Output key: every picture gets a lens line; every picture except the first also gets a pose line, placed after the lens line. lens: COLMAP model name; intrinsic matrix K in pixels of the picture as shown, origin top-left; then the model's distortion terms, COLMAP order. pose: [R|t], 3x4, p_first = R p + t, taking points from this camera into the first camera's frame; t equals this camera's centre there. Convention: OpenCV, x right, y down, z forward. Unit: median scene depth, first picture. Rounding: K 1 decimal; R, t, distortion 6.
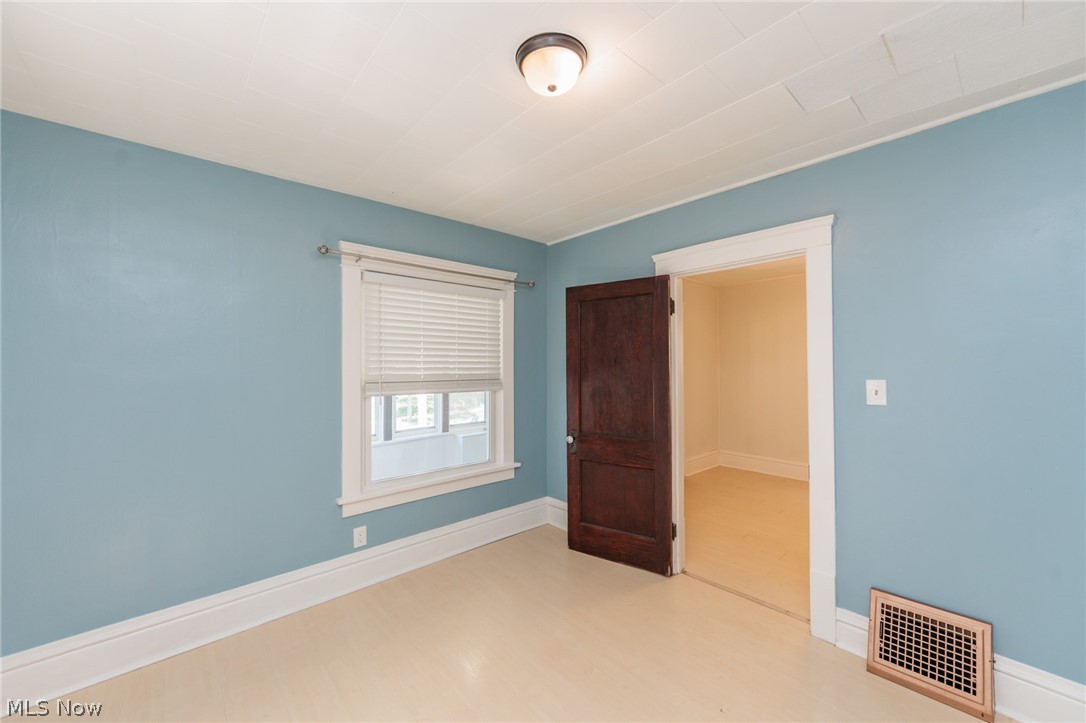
lens RADIAL K [[424.7, 0, 541.2], [0, 424.7, 359.8], [0, 0, 1]] dist [-0.000941, -0.000306]
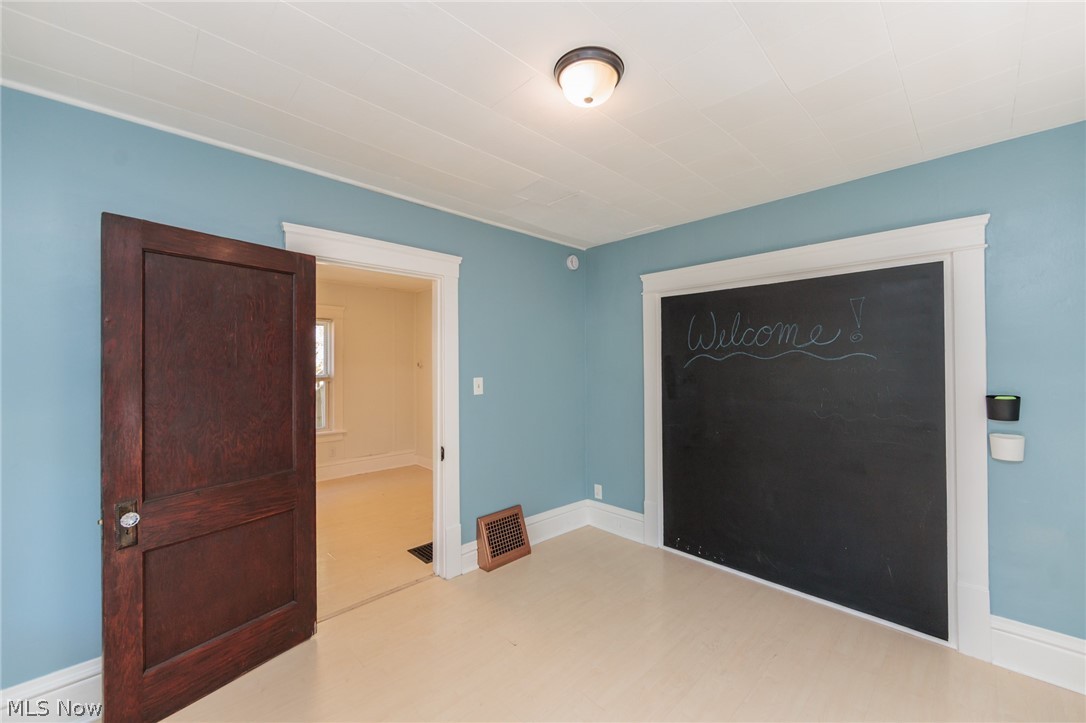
lens RADIAL K [[424.7, 0, 541.2], [0, 424.7, 359.8], [0, 0, 1]] dist [-0.000941, -0.000306]
pose [[-0.051711, 0.017269, 0.998513, -0.501308], [-0.004455, 0.999837, -0.017522, 0.006244], [-0.998652, -0.005354, -0.051626, 0.592791]]
